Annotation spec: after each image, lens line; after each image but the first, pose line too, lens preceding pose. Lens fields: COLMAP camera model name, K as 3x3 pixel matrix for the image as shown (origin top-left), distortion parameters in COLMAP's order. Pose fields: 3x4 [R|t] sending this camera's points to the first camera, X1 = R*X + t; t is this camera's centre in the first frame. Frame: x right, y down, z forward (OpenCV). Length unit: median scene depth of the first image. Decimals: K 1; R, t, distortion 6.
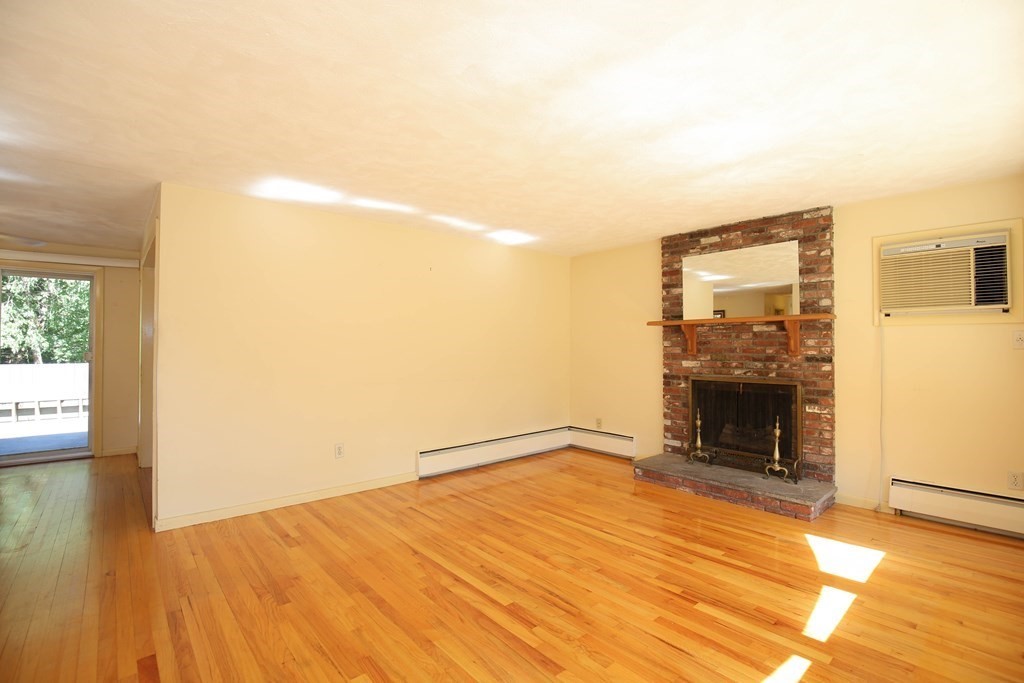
lens RADIAL K [[465.6, 0, 521.1], [0, 465.6, 339.4], [0, 0, 1]] dist [-0.031176, 0.004074]
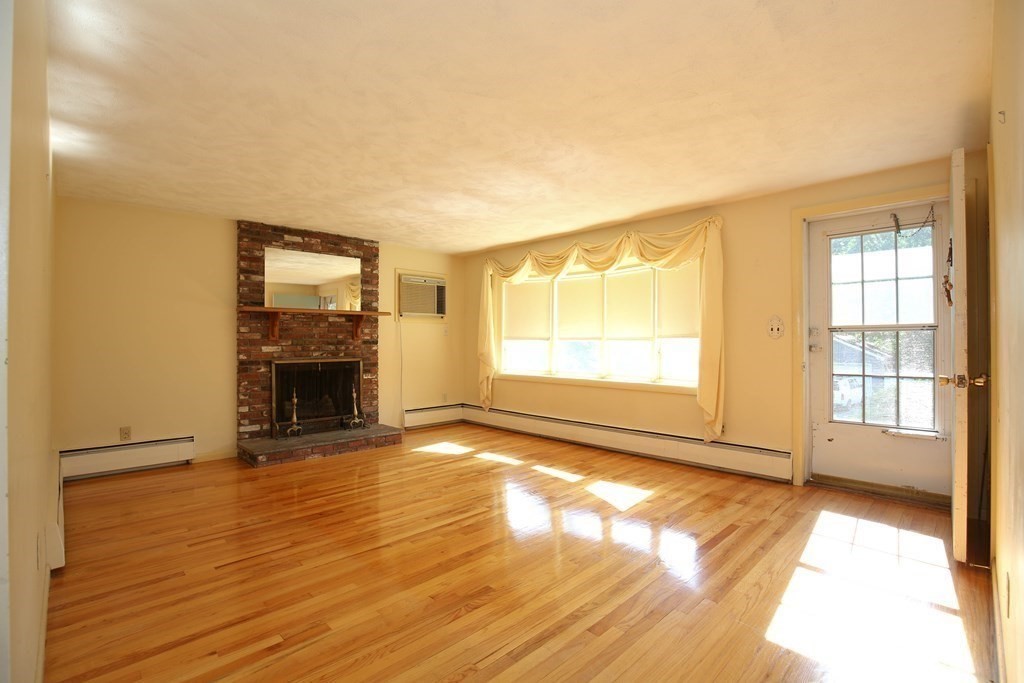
lens RADIAL K [[465.6, 0, 521.1], [0, 465.6, 339.4], [0, 0, 1]] dist [-0.031176, 0.004074]
pose [[-0.045176, 0.005387, 0.998965, -0.800699], [-0.011472, 0.999917, -0.005911, 0.034002], [-0.998913, -0.011727, -0.045111, 0.531545]]
